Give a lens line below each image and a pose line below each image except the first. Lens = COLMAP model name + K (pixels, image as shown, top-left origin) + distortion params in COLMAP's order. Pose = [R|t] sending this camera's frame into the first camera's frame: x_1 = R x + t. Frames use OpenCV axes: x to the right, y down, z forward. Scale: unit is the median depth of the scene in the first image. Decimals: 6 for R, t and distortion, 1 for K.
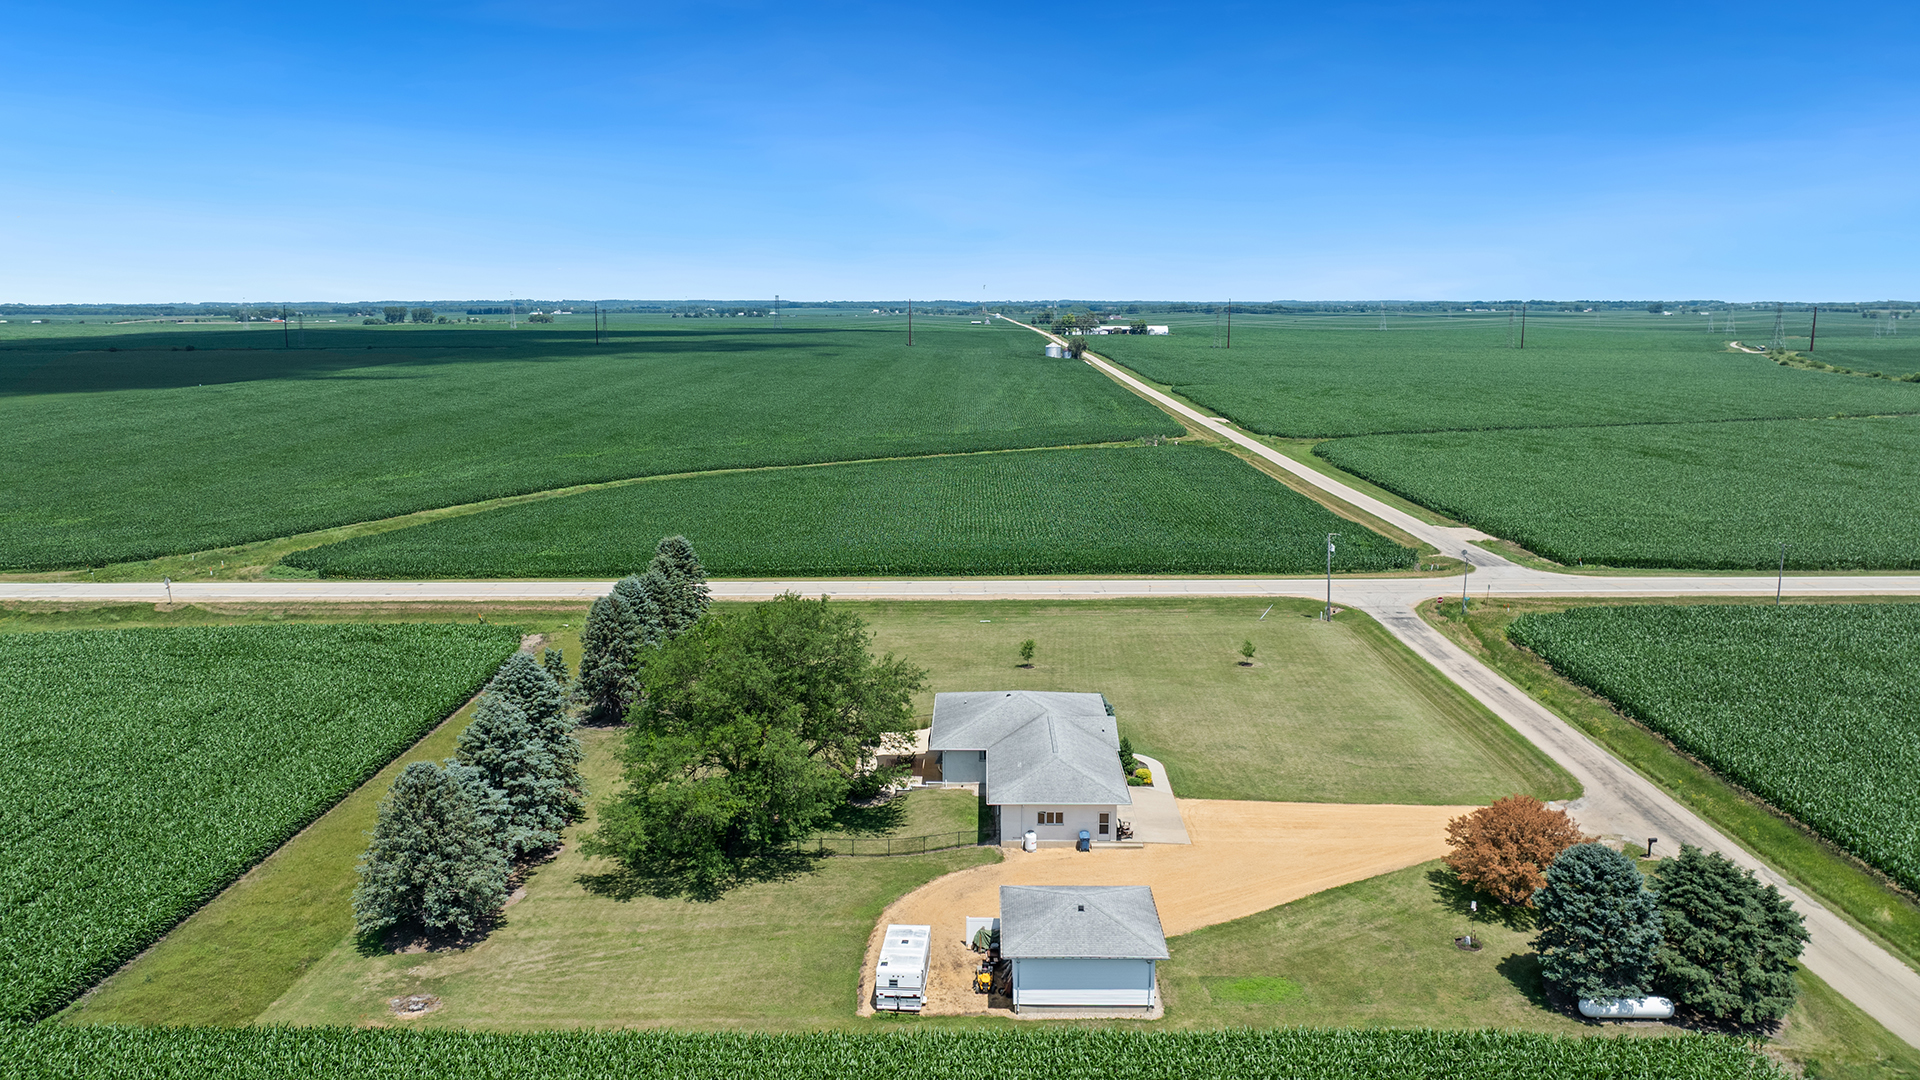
lens RADIAL K [[1353.9, 0, 960.0], [0, 1353.9, 540.0], [0, 0, 1]] dist [0.000824, -0.054920]
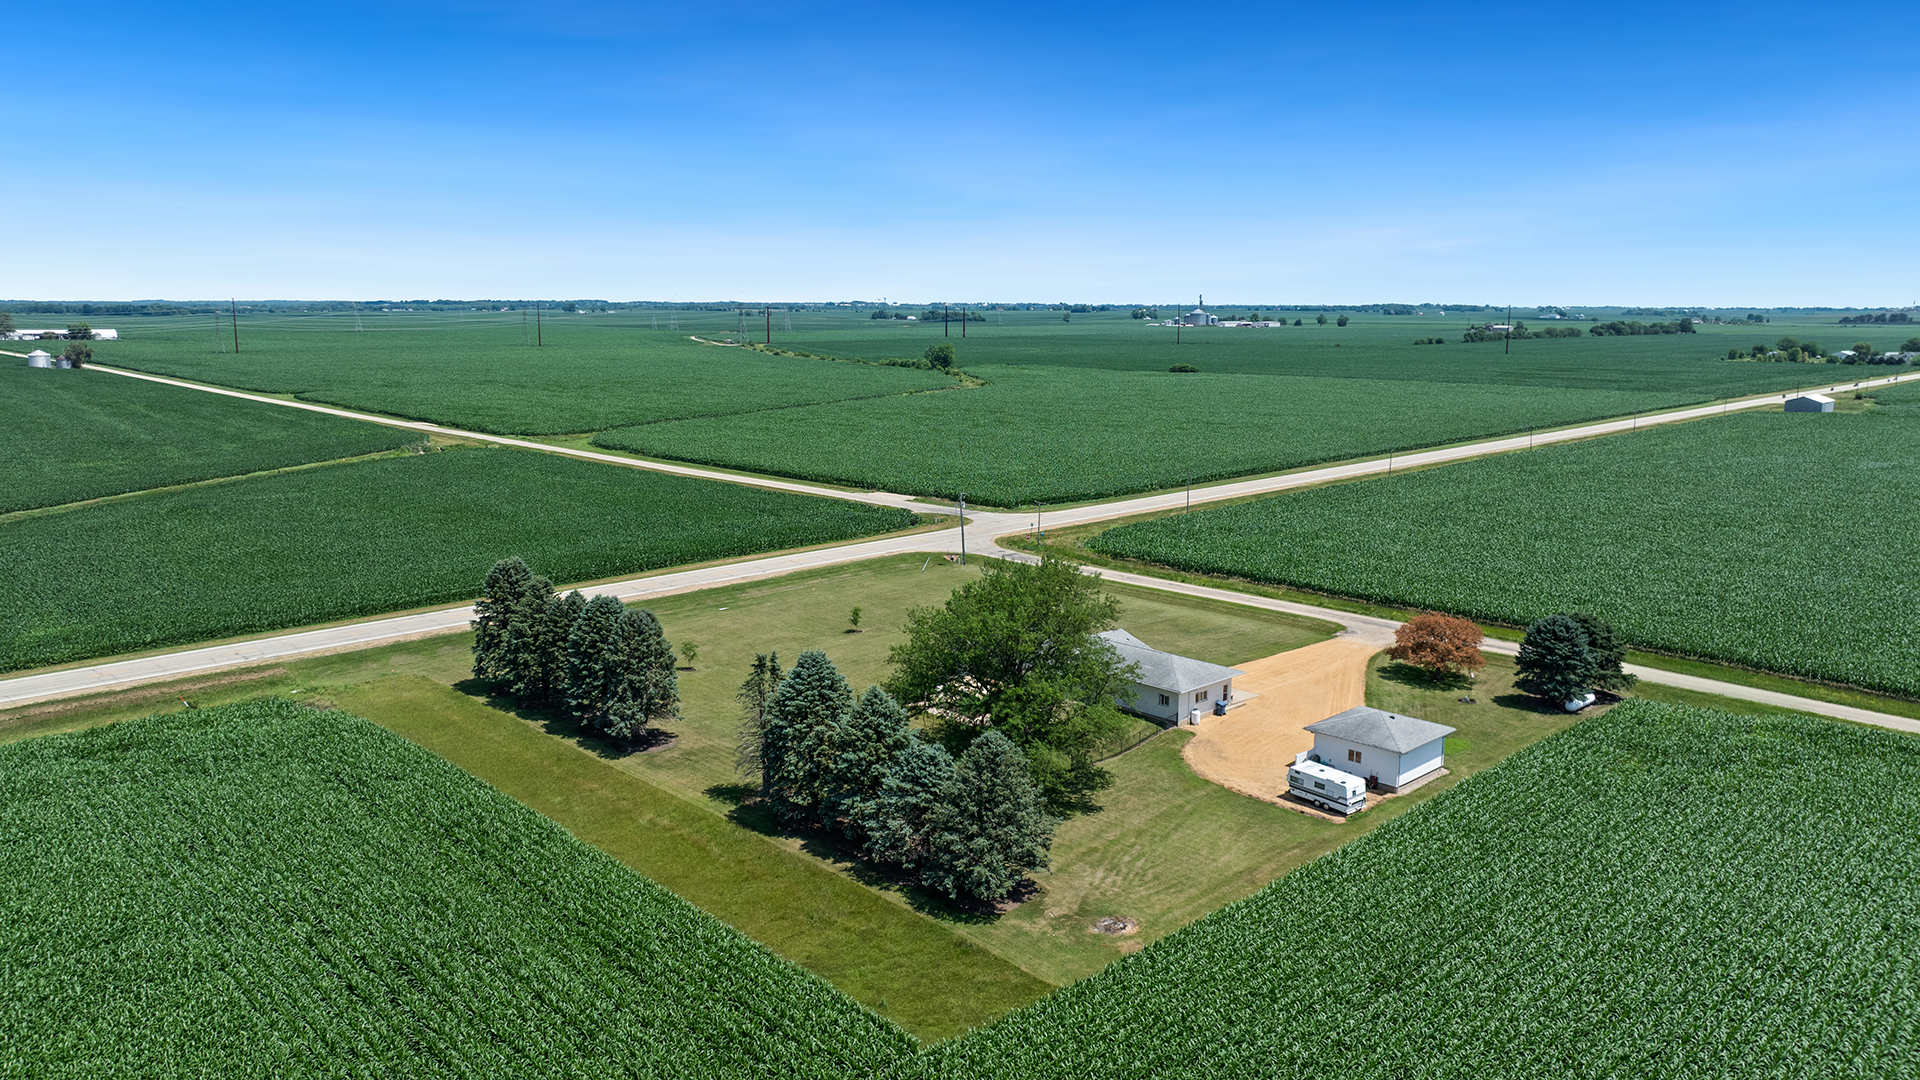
lens RADIAL K [[1353.9, 0, 960.0], [0, 1353.9, 540.0], [0, 0, 1]] dist [0.000824, -0.054920]
pose [[0.706707, -0.116210, 0.697897, -0.657515], [0.115794, 0.992115, 0.047945, -0.024714], [-0.697966, 0.046929, 0.714592, 0.136833]]
